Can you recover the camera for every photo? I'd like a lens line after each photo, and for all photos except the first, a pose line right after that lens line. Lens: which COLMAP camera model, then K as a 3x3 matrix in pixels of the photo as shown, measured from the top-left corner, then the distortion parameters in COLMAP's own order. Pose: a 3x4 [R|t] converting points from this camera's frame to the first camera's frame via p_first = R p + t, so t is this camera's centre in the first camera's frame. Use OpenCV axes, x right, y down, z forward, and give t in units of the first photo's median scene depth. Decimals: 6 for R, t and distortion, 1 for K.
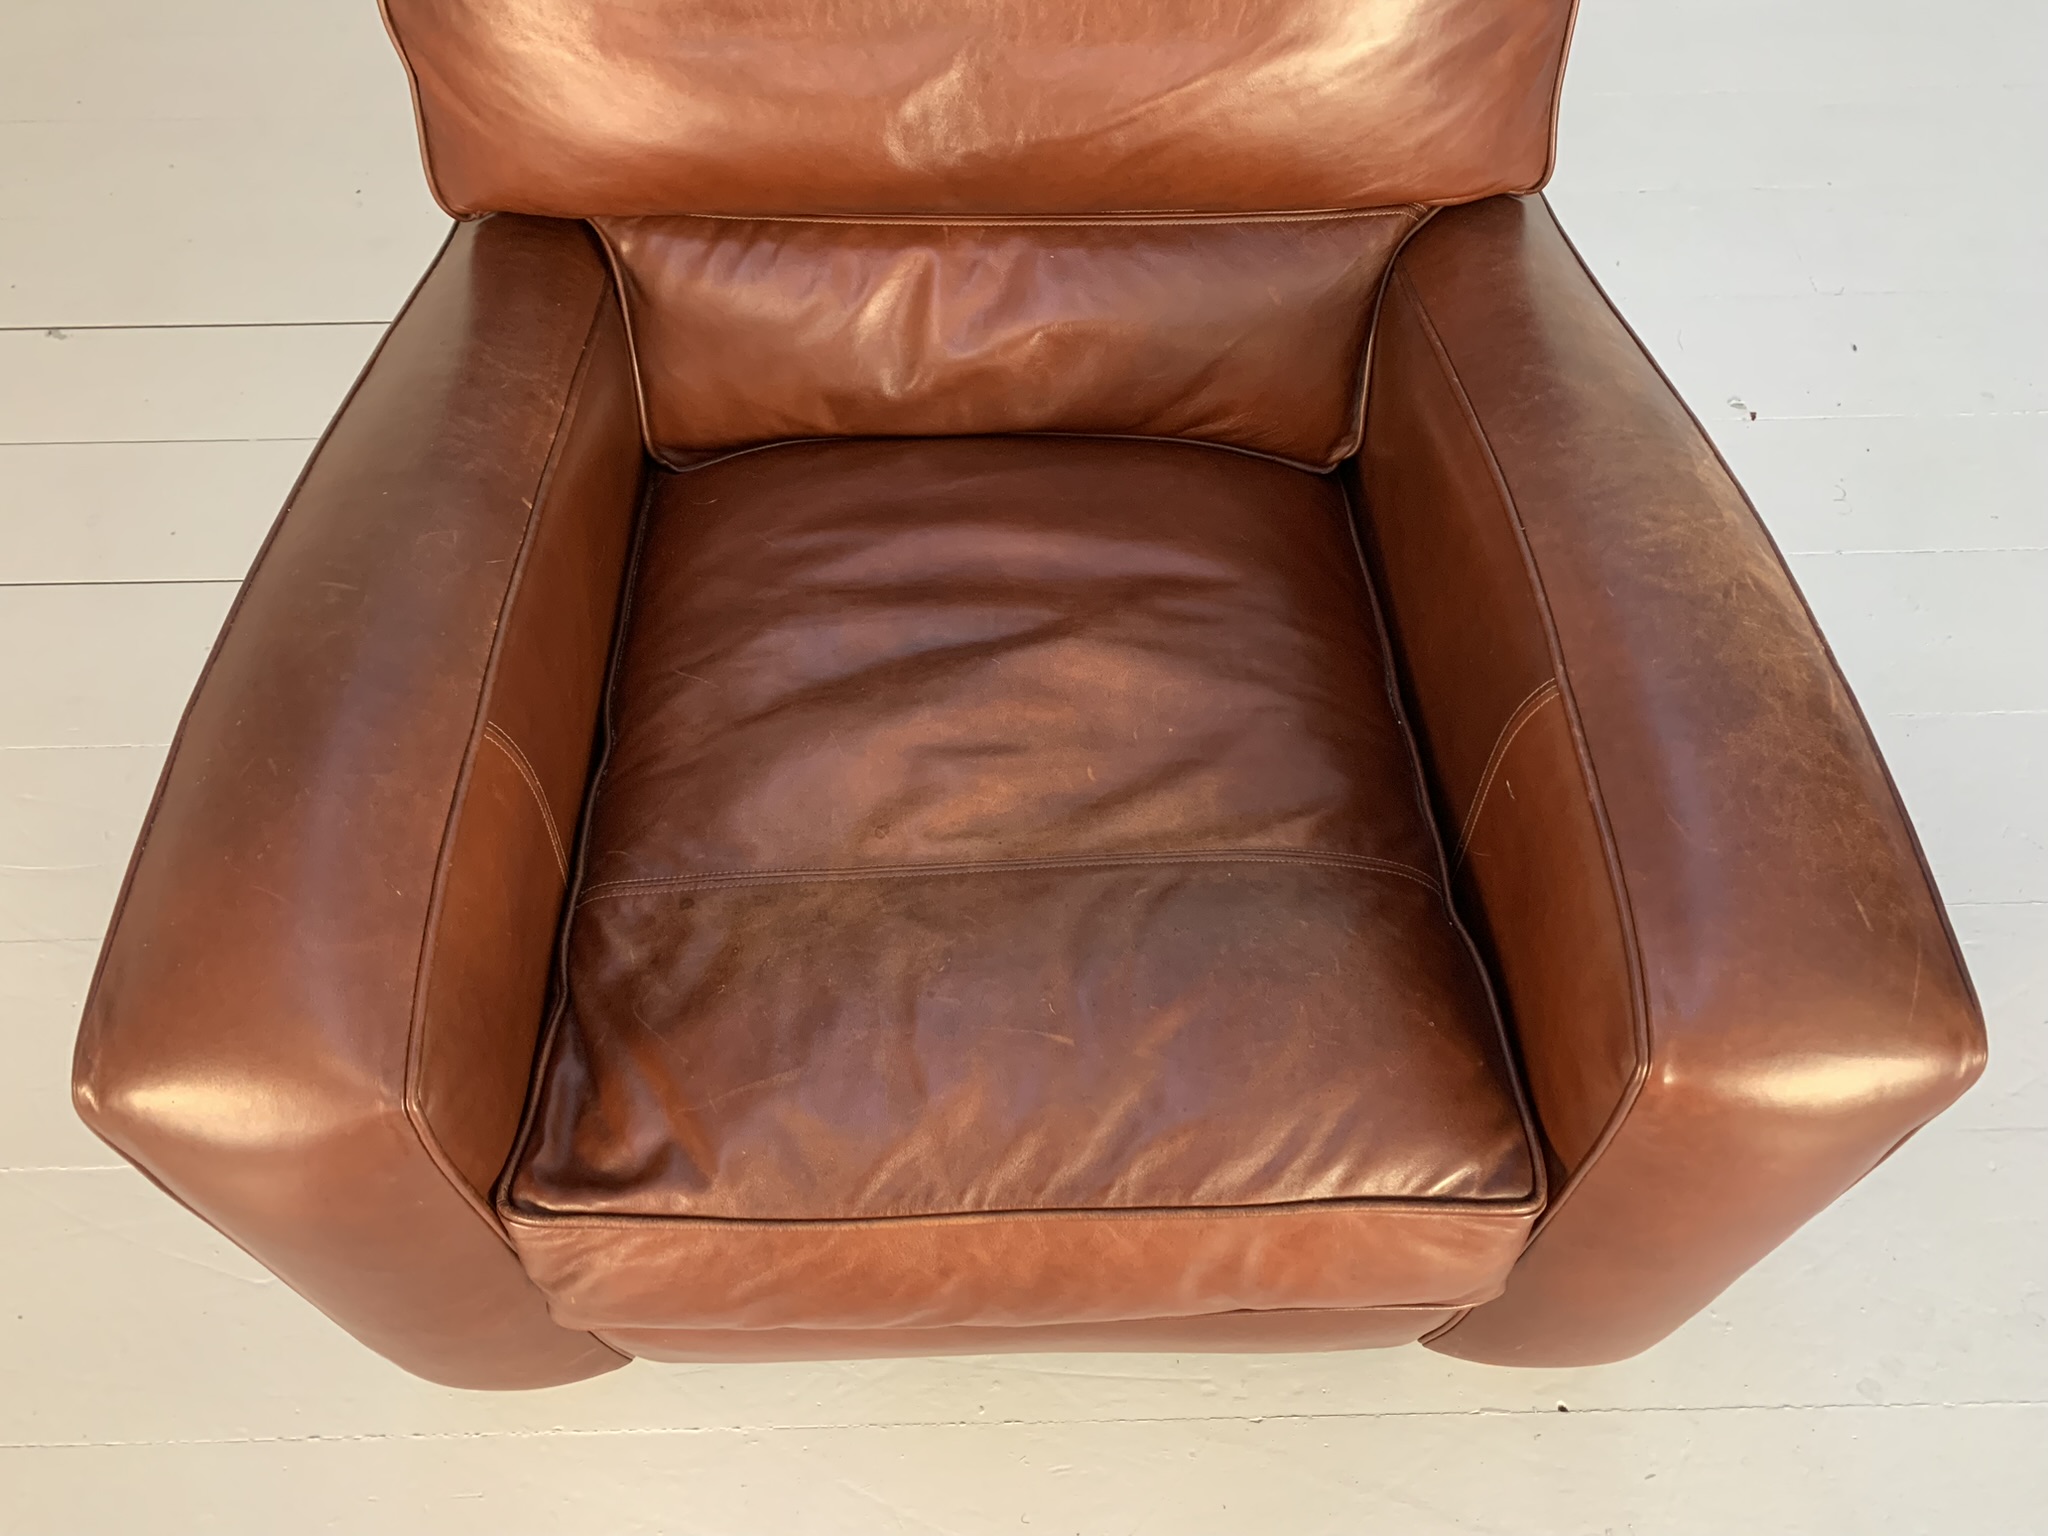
lens RADIAL K [[1568.7, 0, 1020.9], [0, 1568.7, 768.1], [0, 0, 1]] dist [0.008523, -0.014030]
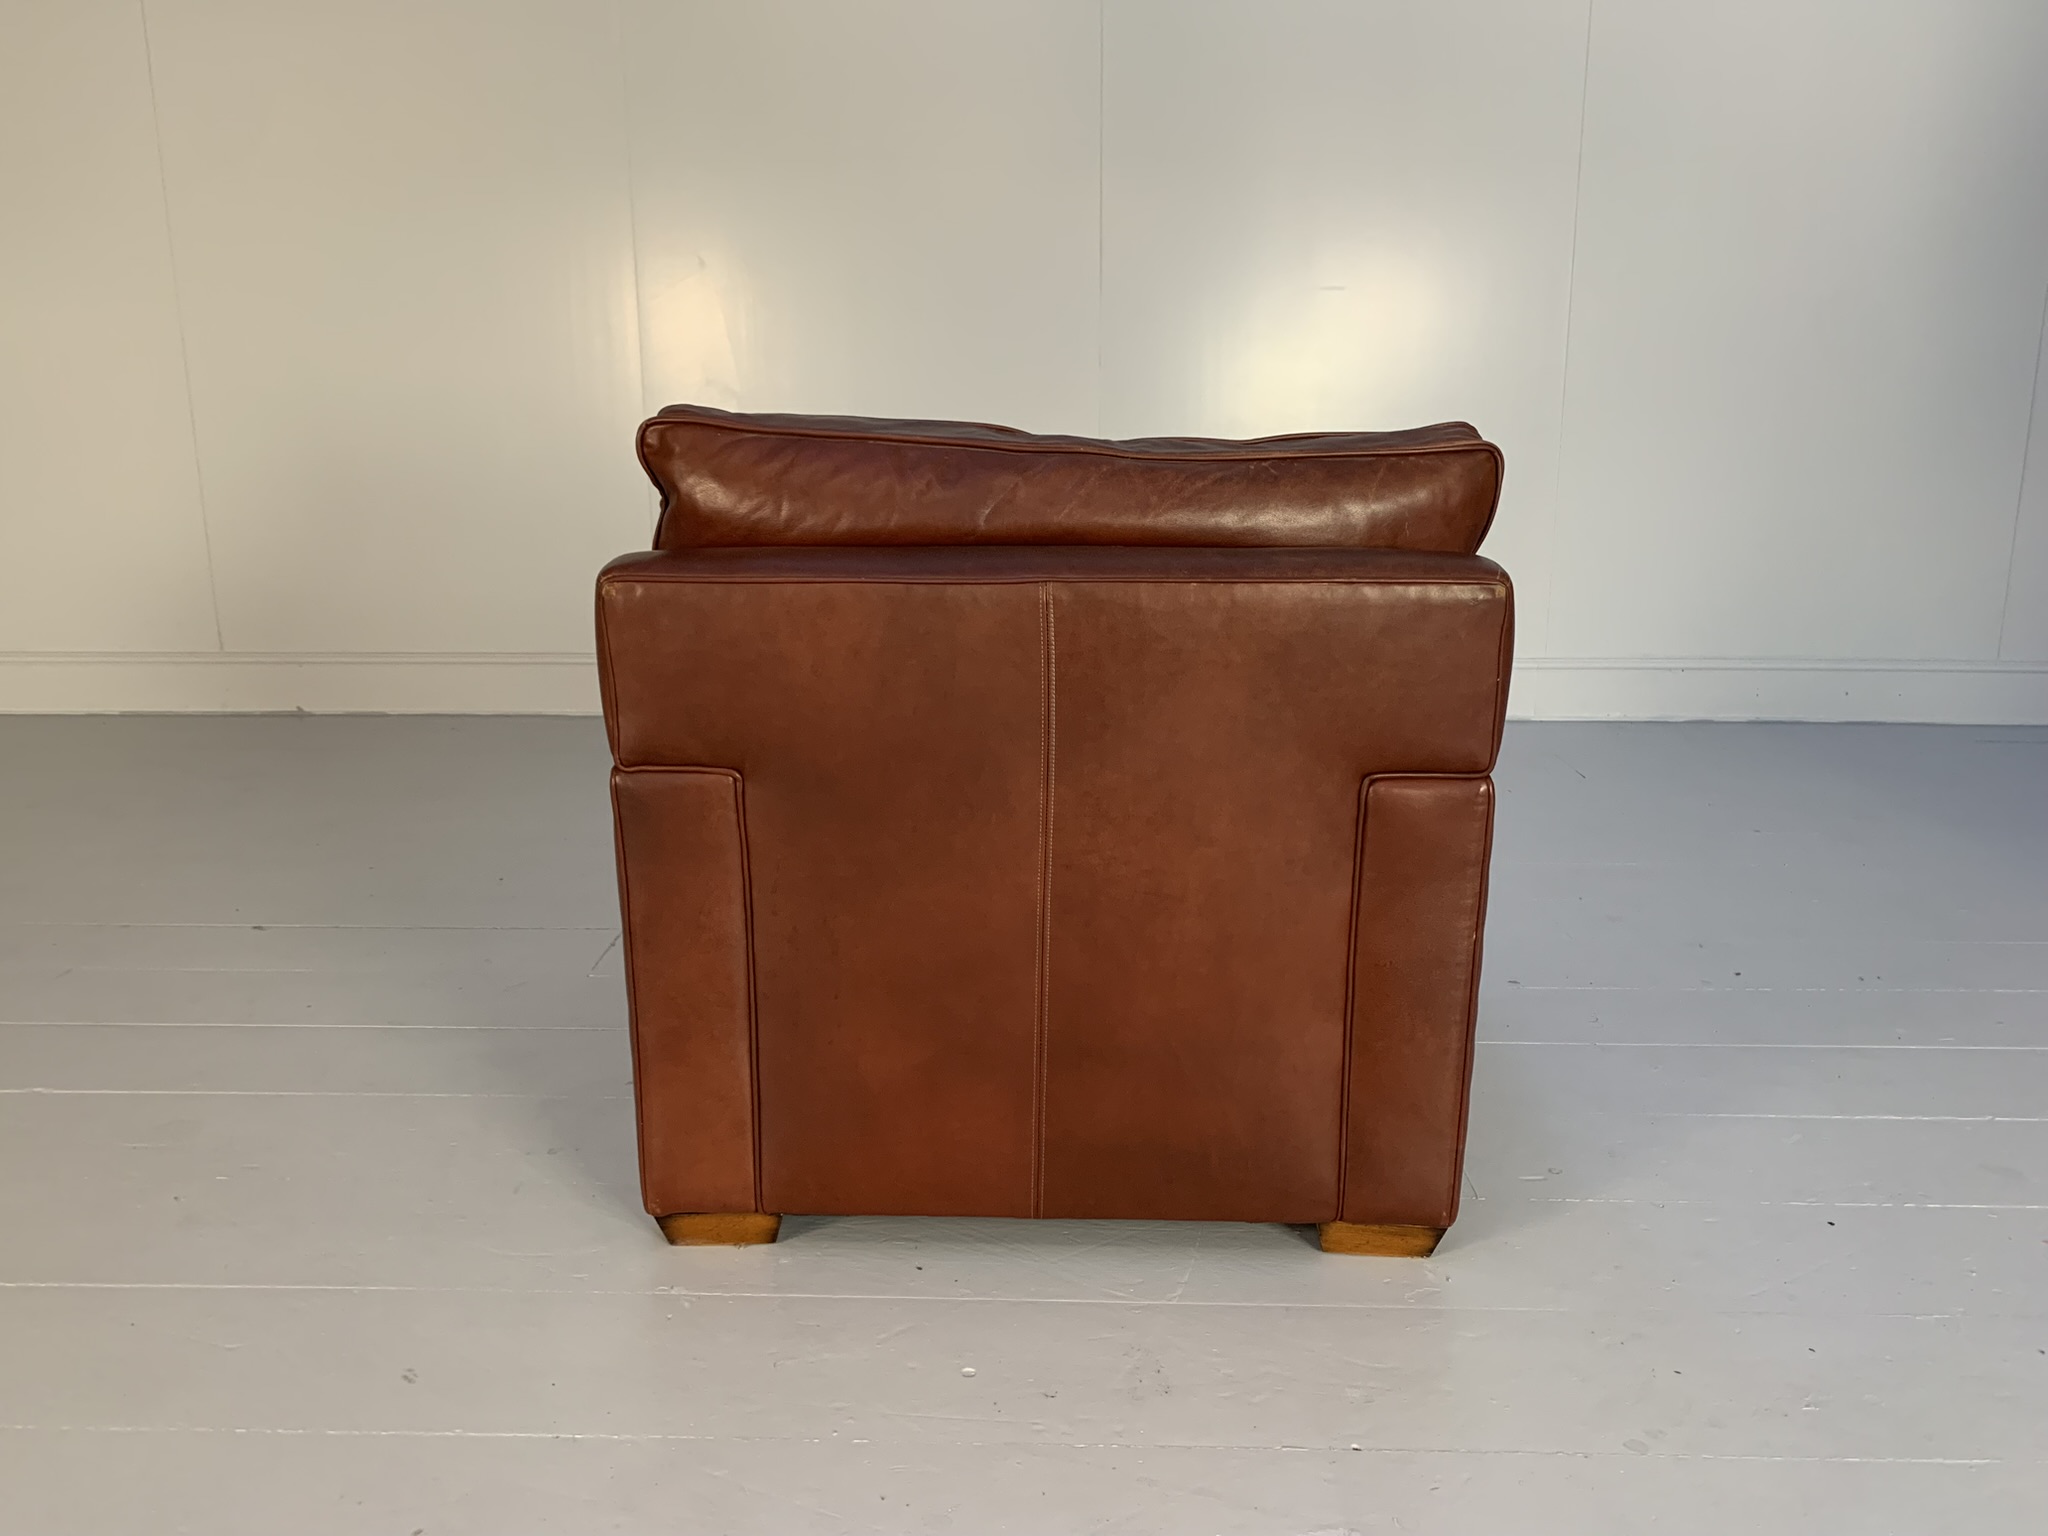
lens RADIAL K [[1568.7, 0, 1018.1], [0, 1568.7, 766.1], [0, 0, 1]] dist [0.008523, -0.014030]
pose [[0.999175, 0.018634, -0.036079, 0.154146], [-0.037948, 0.744713, -0.666305, 0.892769], [0.014453, 0.667125, 0.744806, -0.169168]]
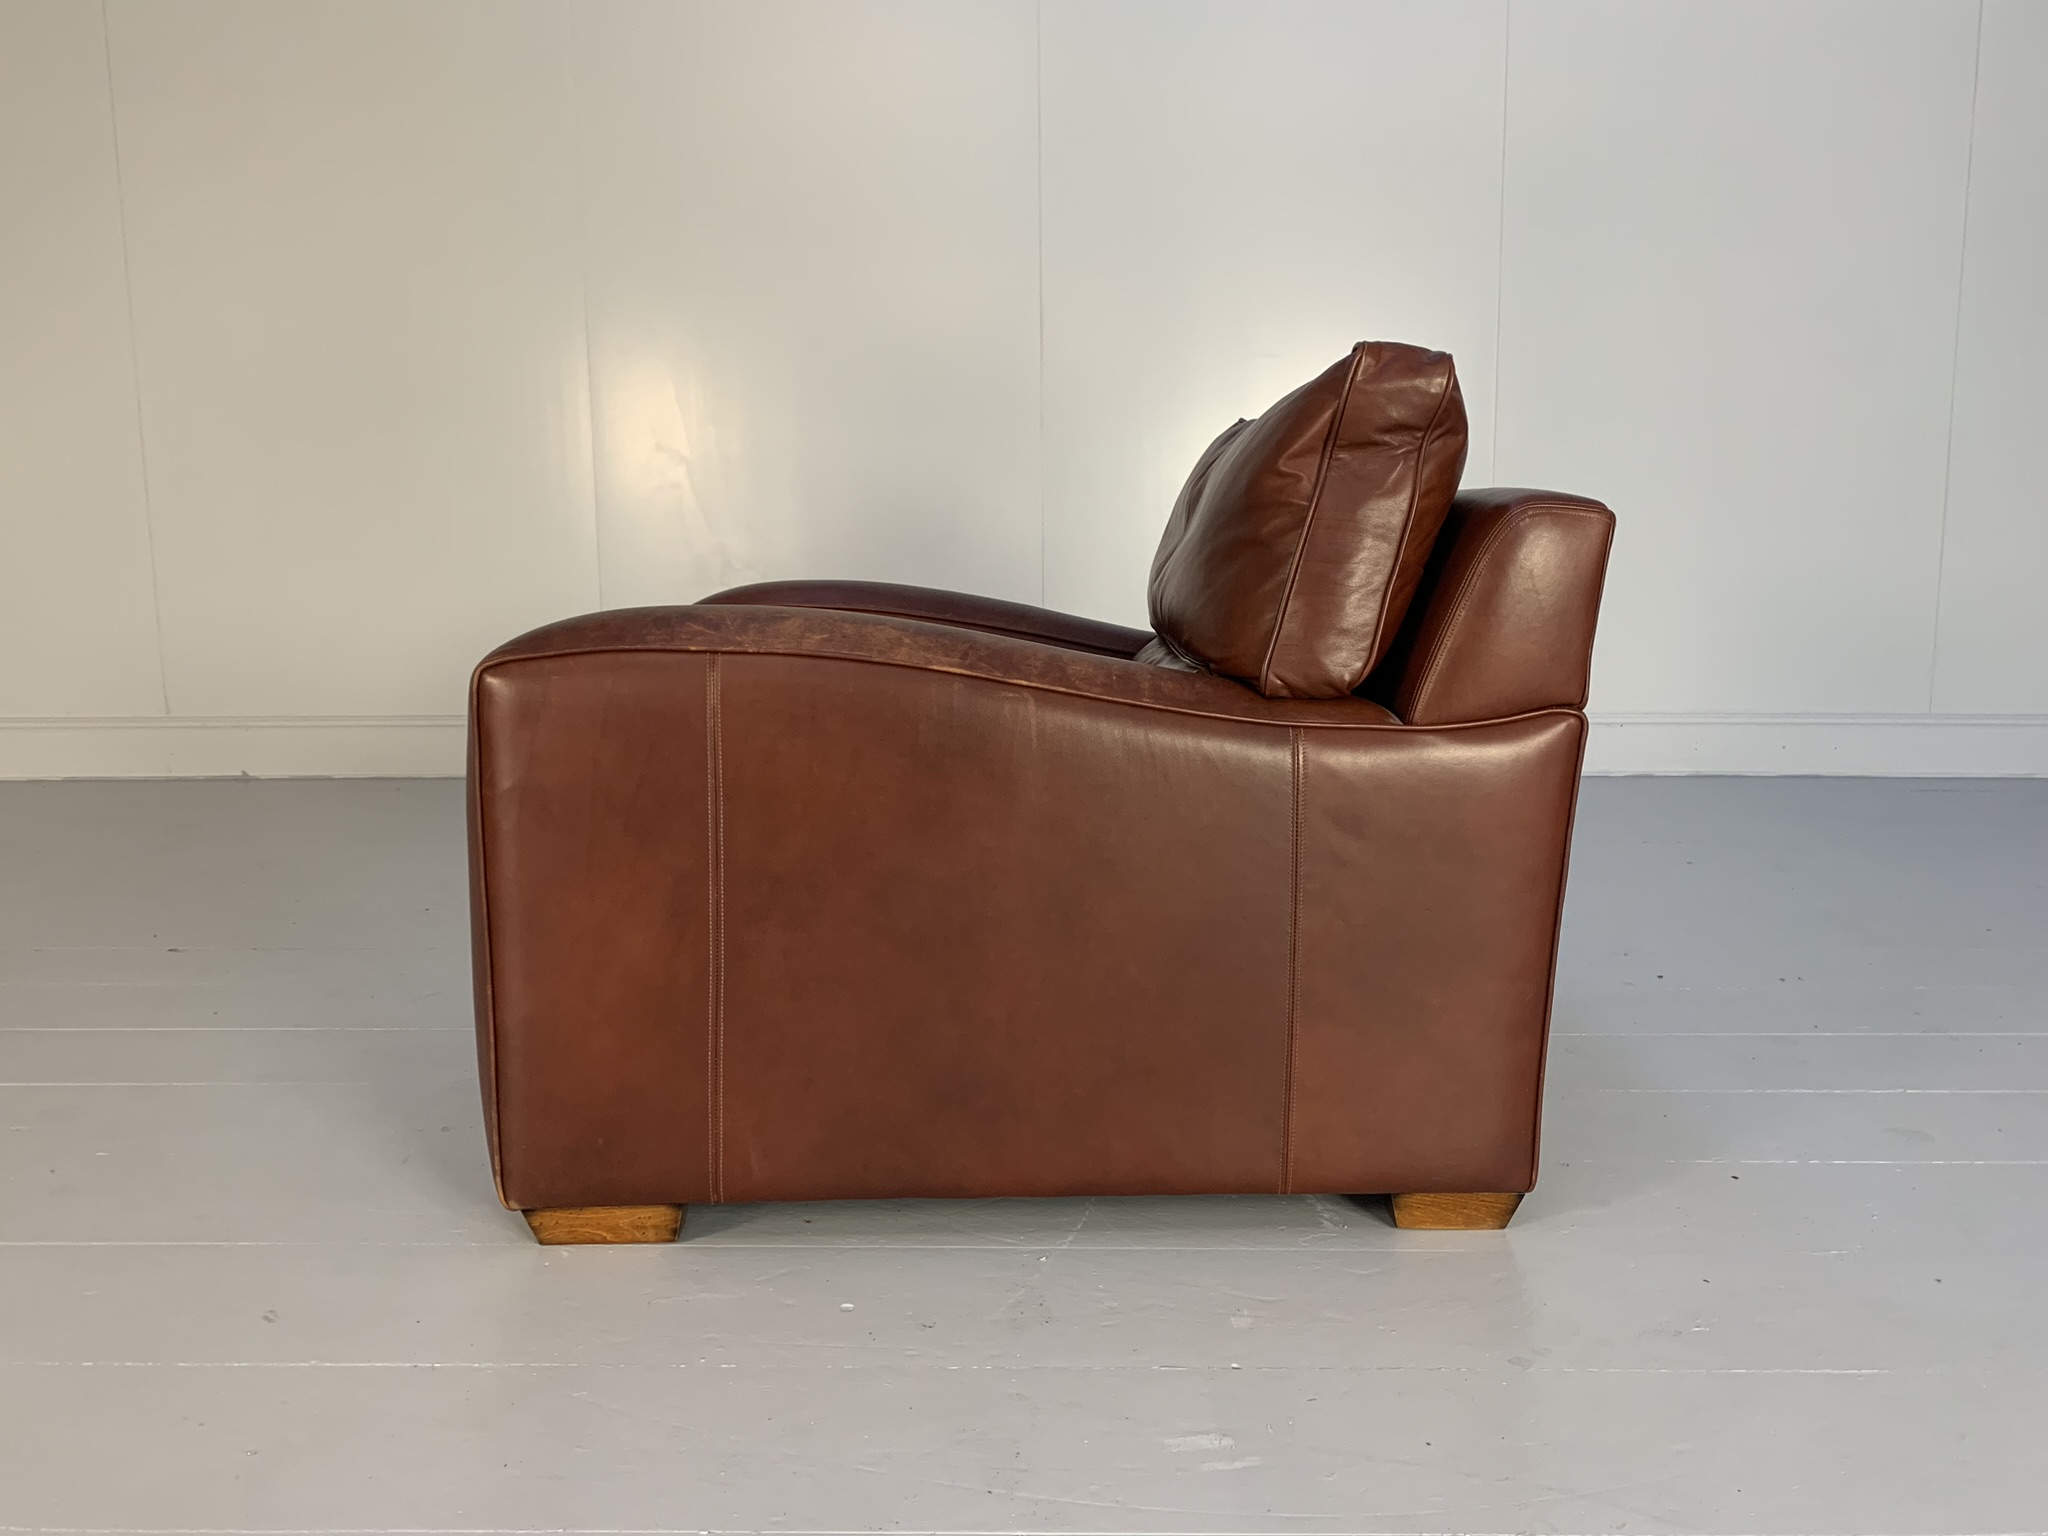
lens RADIAL K [[1568.7, 0, 1021.4], [0, 1568.7, 758.9], [0, 0, 1]] dist [0.008523, -0.014030]
pose [[0.999685, 0.008917, -0.023448, 0.245207], [-0.023178, 0.685939, -0.727290, 1.021764], [0.009599, 0.727604, 0.685930, -0.057734]]
